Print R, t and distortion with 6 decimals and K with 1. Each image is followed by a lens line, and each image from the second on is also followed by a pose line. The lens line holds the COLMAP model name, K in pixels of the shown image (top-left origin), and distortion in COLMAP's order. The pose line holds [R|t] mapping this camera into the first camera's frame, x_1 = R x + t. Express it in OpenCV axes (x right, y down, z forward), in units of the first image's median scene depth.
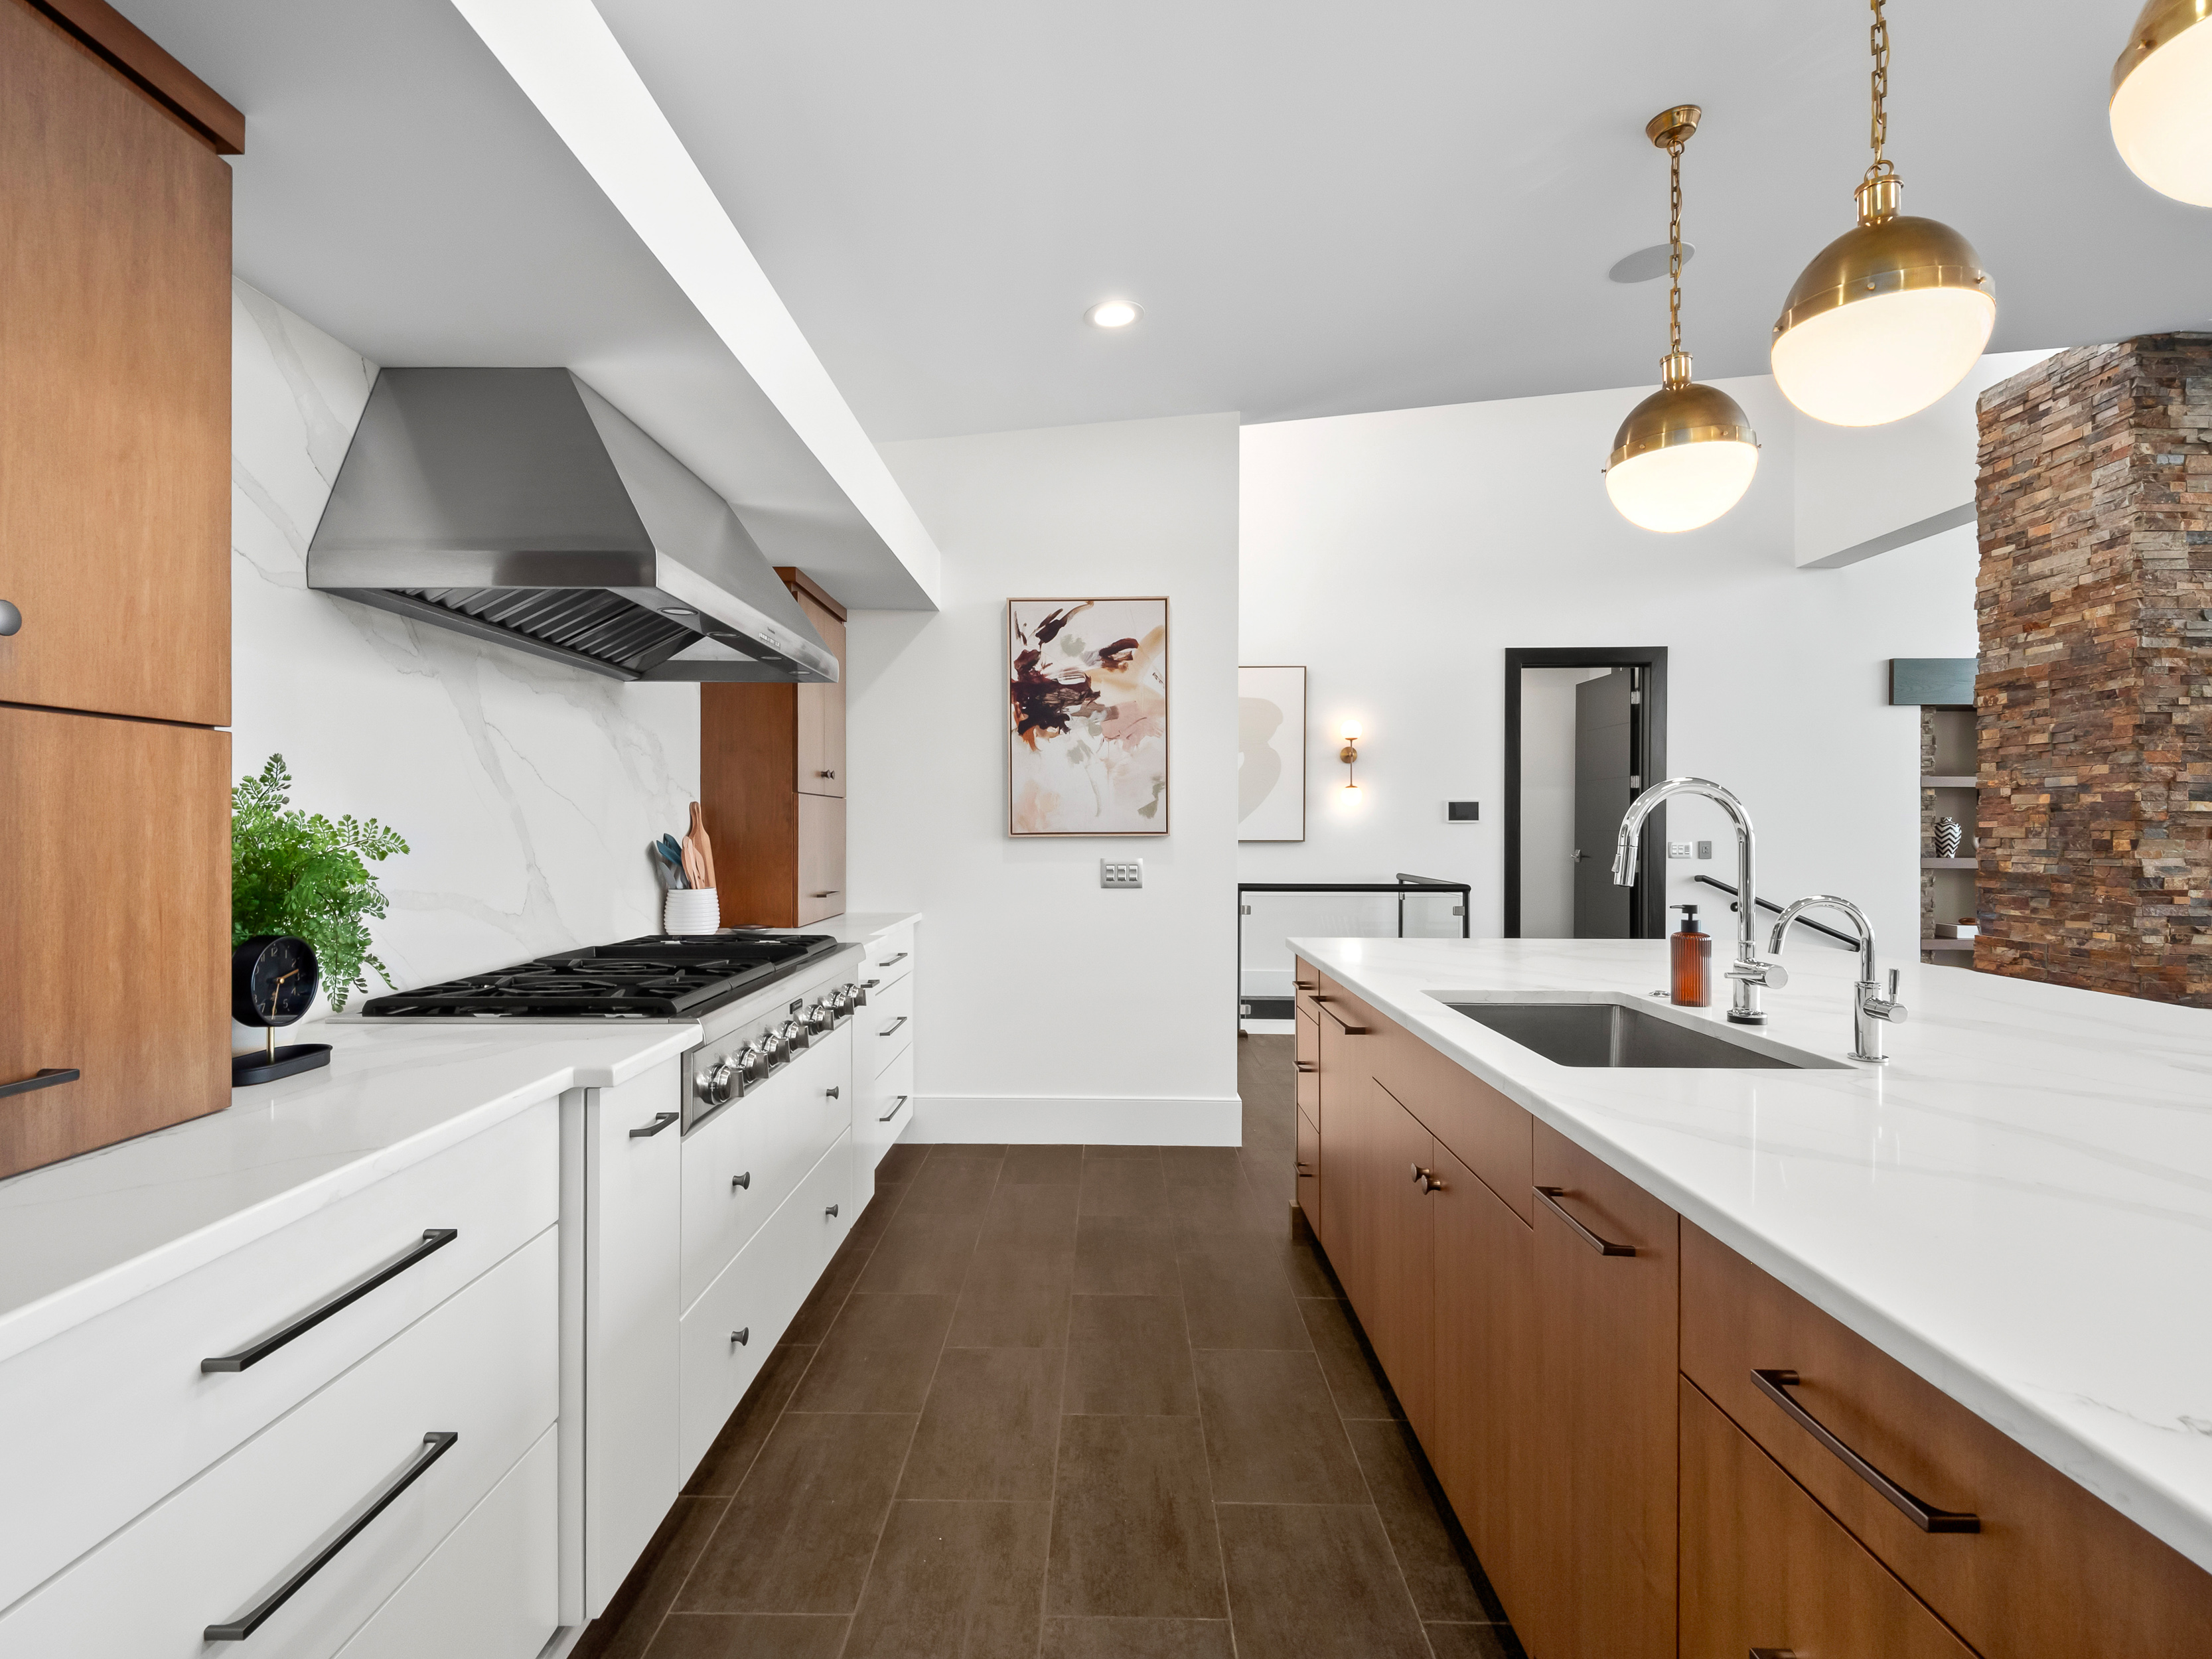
lens RADIAL K [[1089.6, 0, 1090.9], [0, 1089.6, 830.1], [0, 0, 1]] dist [0.022375, -0.015720]
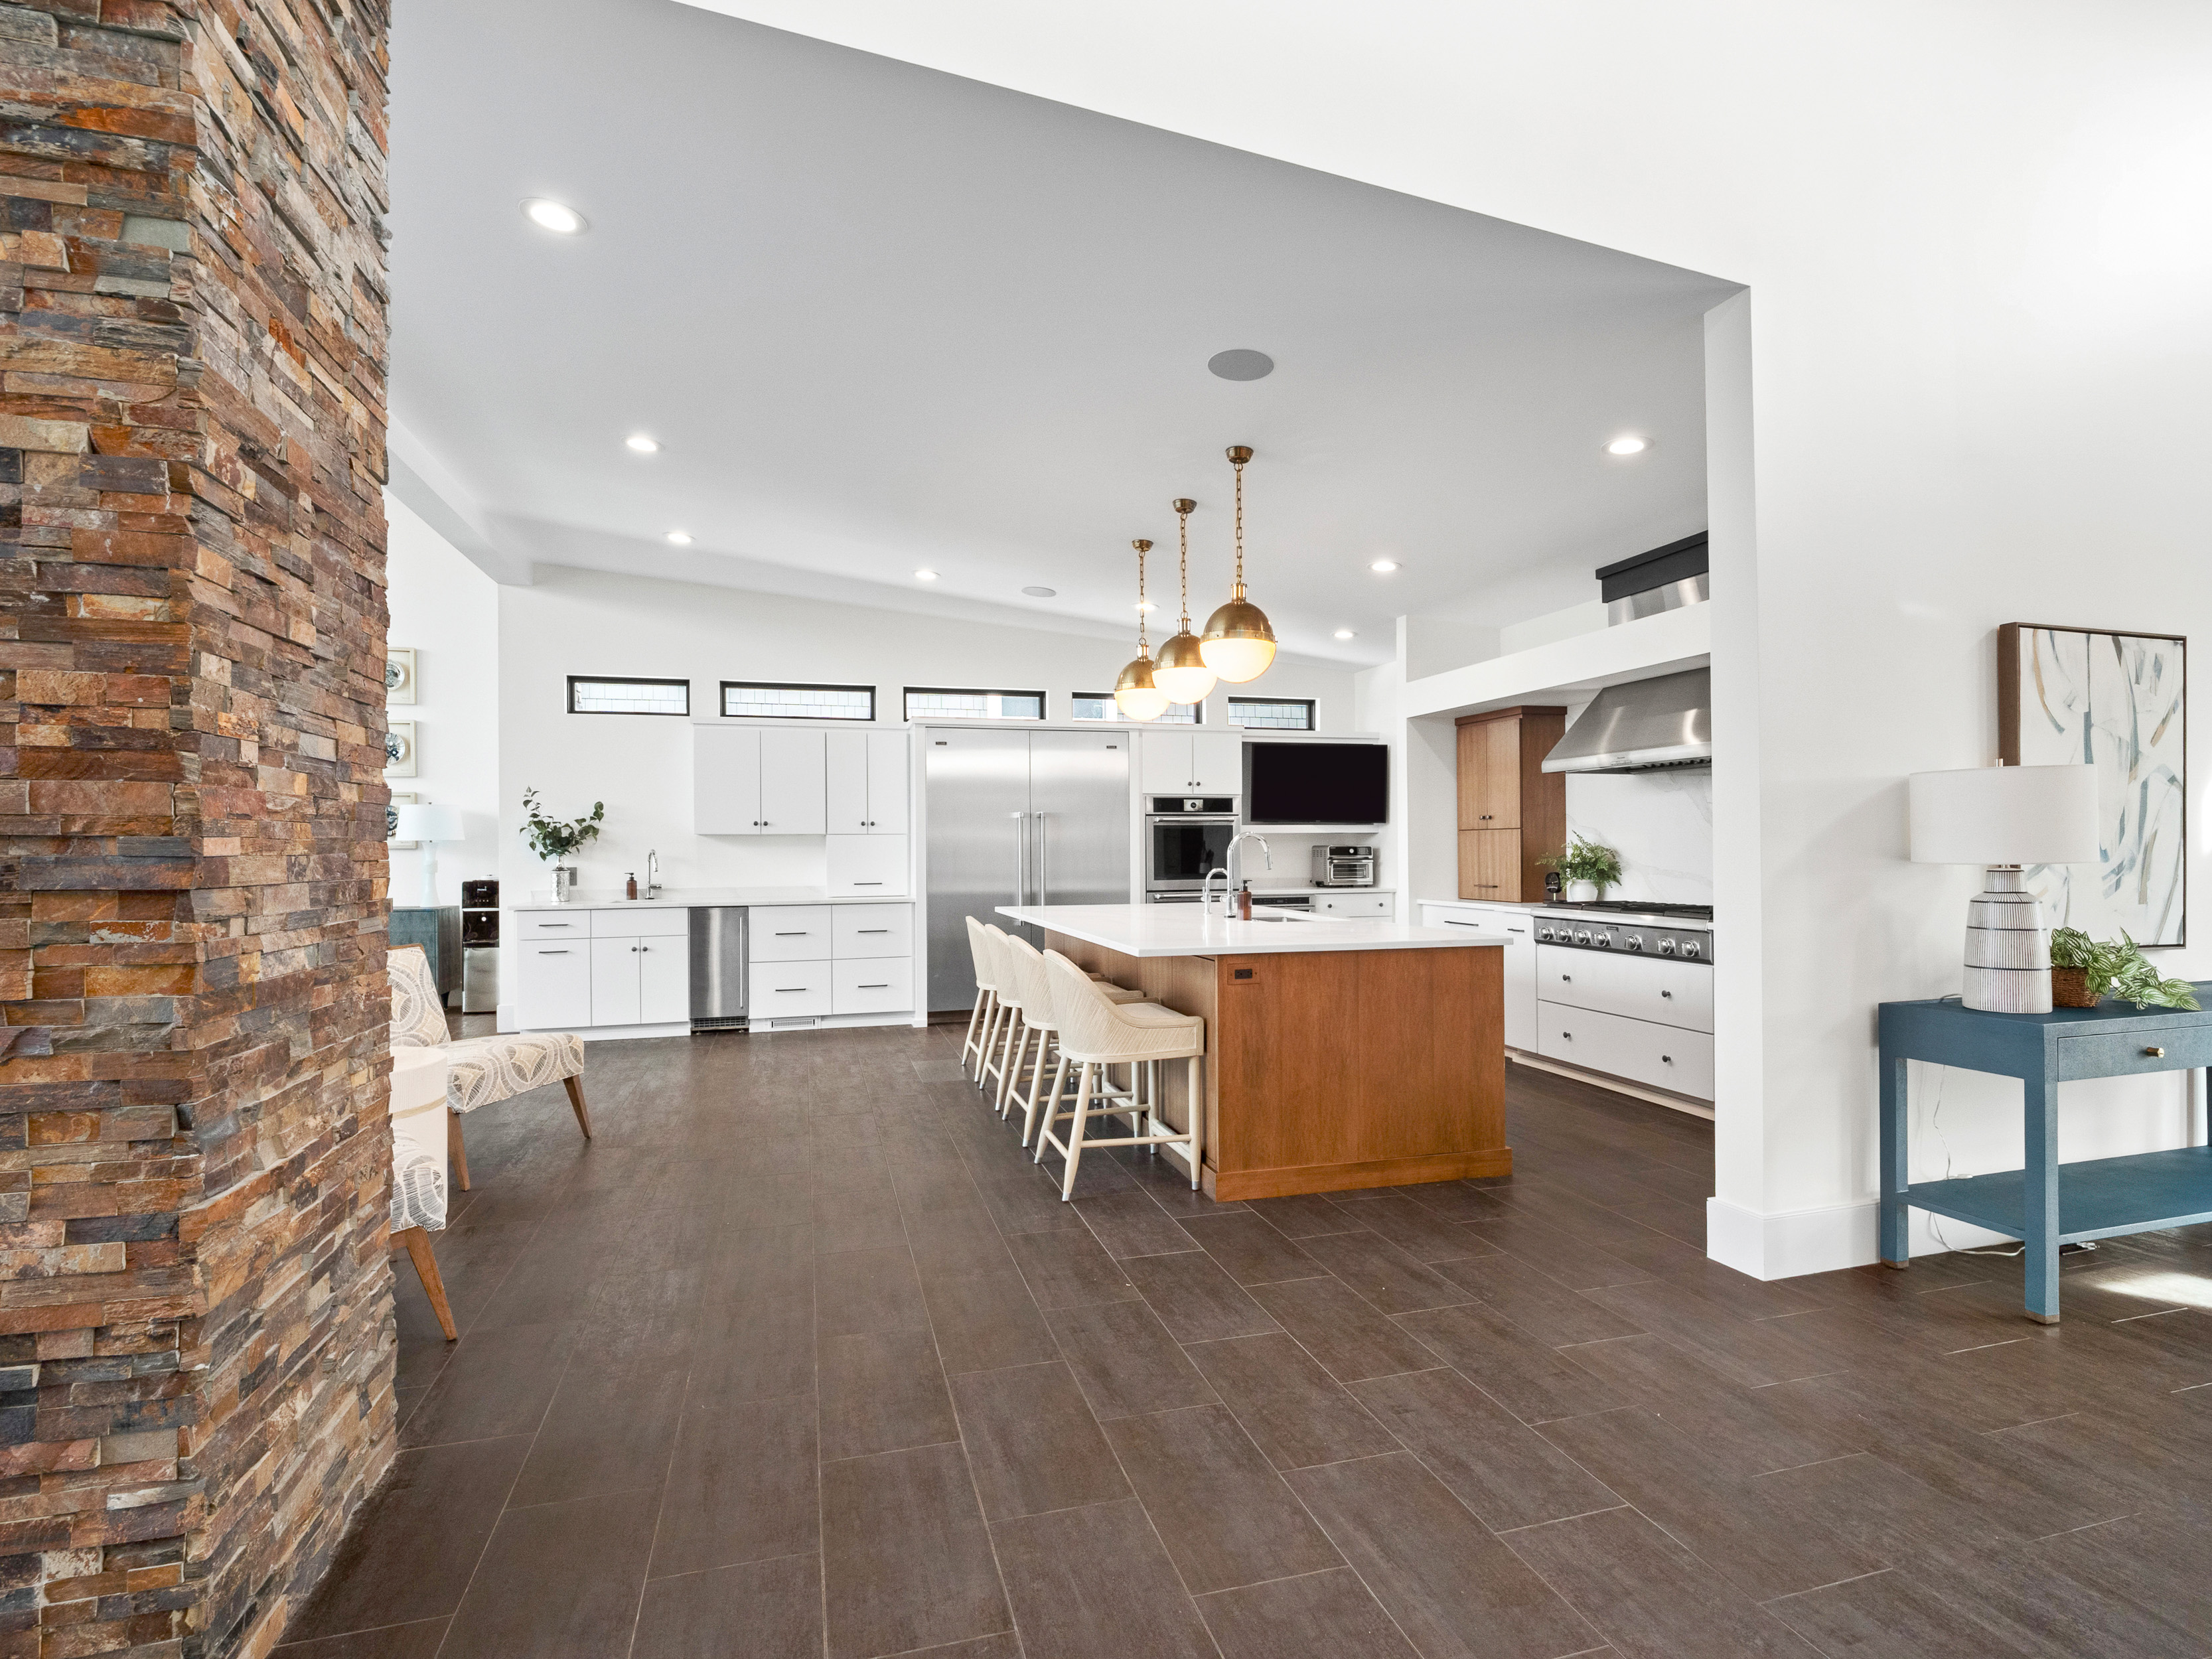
lens RADIAL K [[1075.2, 0, 1082.4], [0, 1075.2, 835.9], [0, 0, 1]] dist [-0.004561, -0.000112]
pose [[-0.962128, 0.003478, -0.272575, 0.722769], [0.006424, 0.999930, -0.009913, -0.003215], [0.272522, -0.011289, -0.962083, 1.521993]]
